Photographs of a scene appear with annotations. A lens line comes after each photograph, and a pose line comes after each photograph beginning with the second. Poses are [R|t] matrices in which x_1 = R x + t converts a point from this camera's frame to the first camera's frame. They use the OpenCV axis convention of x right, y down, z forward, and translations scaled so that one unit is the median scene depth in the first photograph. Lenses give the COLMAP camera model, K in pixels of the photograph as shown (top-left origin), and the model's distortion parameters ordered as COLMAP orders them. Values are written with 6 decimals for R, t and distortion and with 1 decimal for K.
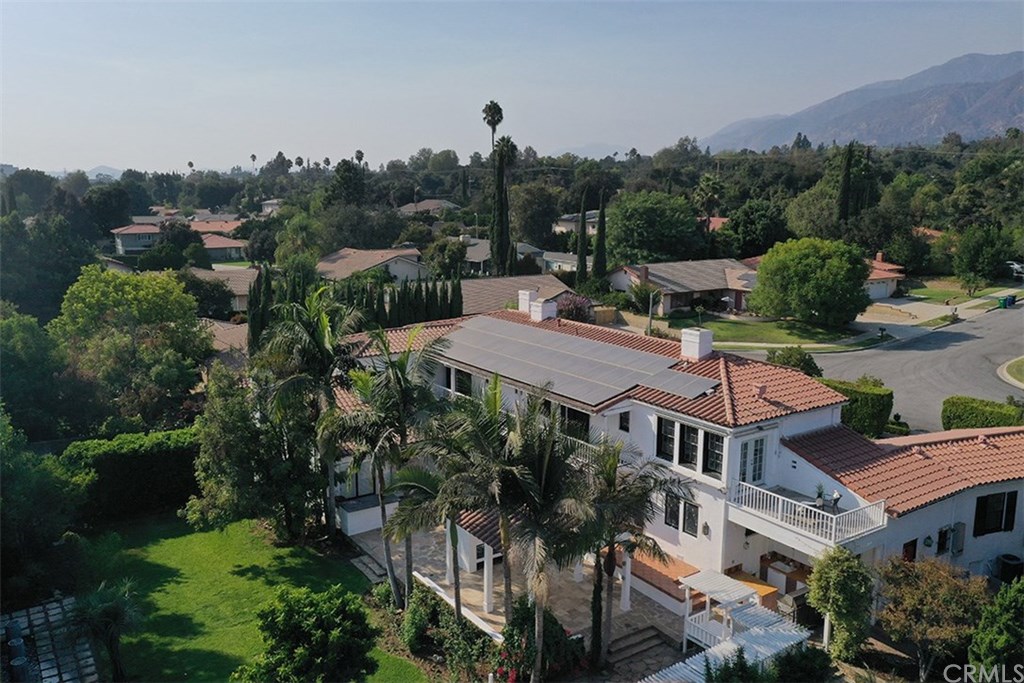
lens RADIAL K [[817.1, 0, 511.0], [0, 817.1, 346.8], [0, 0, 1]] dist [0.003172, 0.003507]
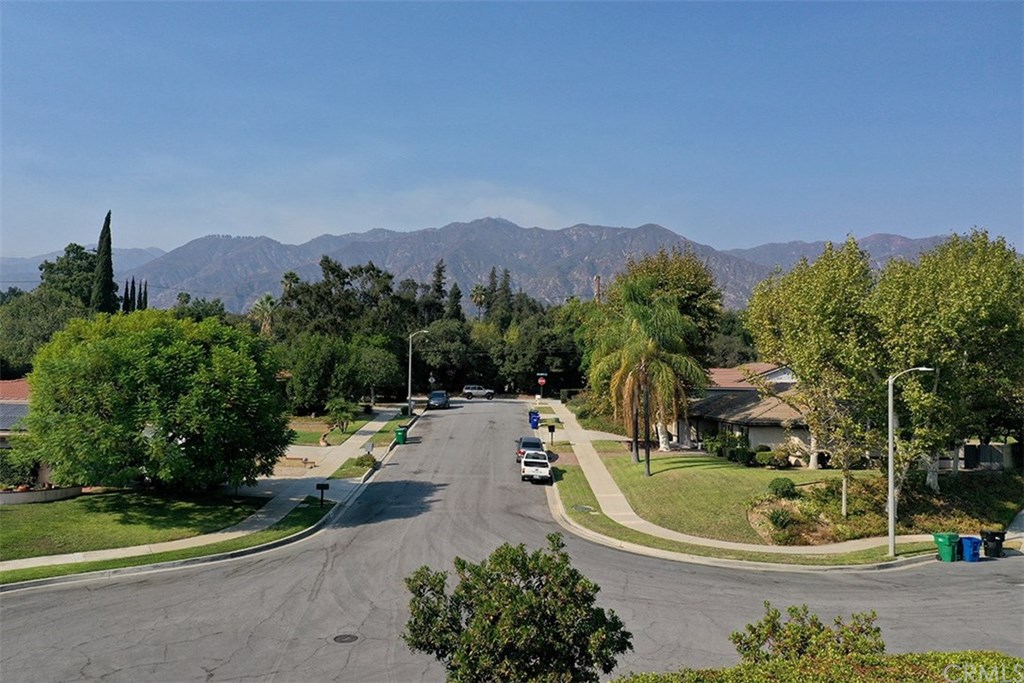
lens RADIAL K [[817.1, 0, 511.0], [0, 817.1, 346.8], [0, 0, 1]] dist [0.003172, 0.003507]
pose [[0.564106, 0.045457, 0.824450, 0.100272], [0.135346, 0.979888, -0.146634, -0.015892], [-0.814534, 0.194303, 0.546608, 0.607531]]
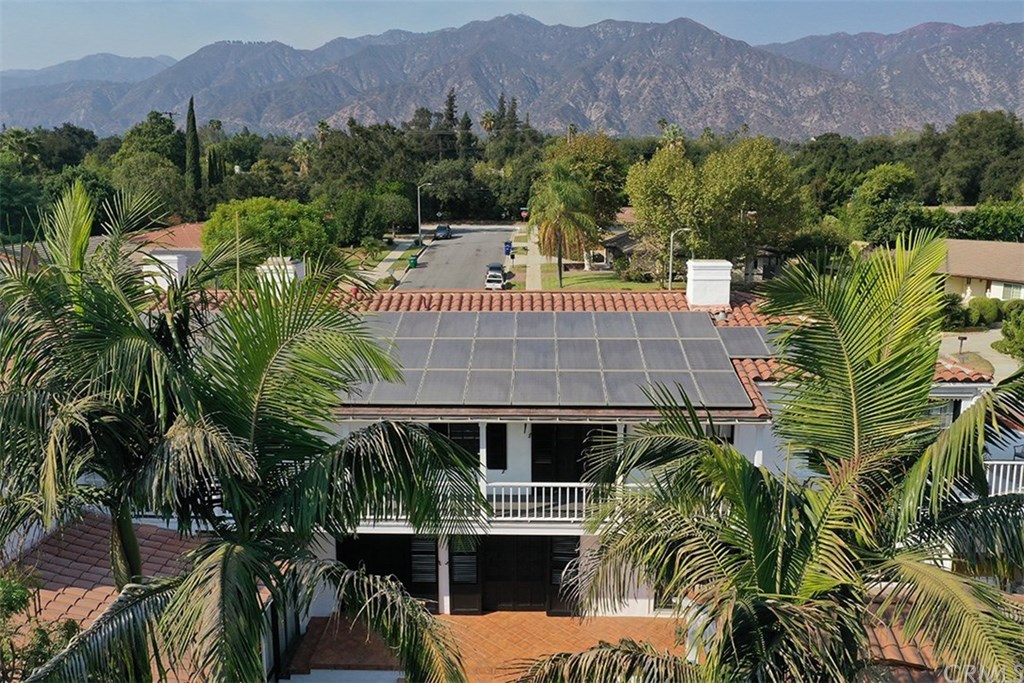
lens RADIAL K [[817.1, 0, 511.0], [0, 817.1, 346.8], [0, 0, 1]] dist [0.003172, 0.003507]
pose [[0.589434, -0.151308, 0.793520, -0.166686], [0.148865, 0.985824, 0.077398, -0.012236], [-0.793982, 0.072506, 0.603602, 0.335728]]
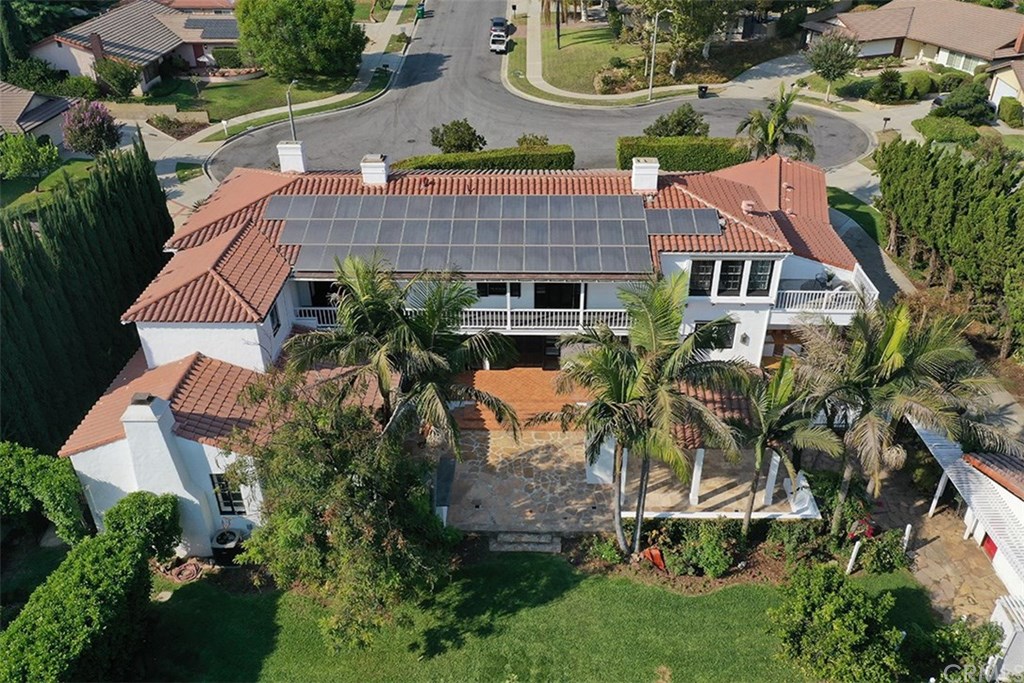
lens RADIAL K [[818.1, 0, 514.6], [0, 818.1, 343.2], [0, 0, 1]] dist [-0.000002, 0.000082]
pose [[0.582948, -0.432751, 0.687675, -0.292749], [0.154205, 0.889904, 0.429293, -0.124057], [-0.797742, -0.144213, 0.585500, 0.229478]]
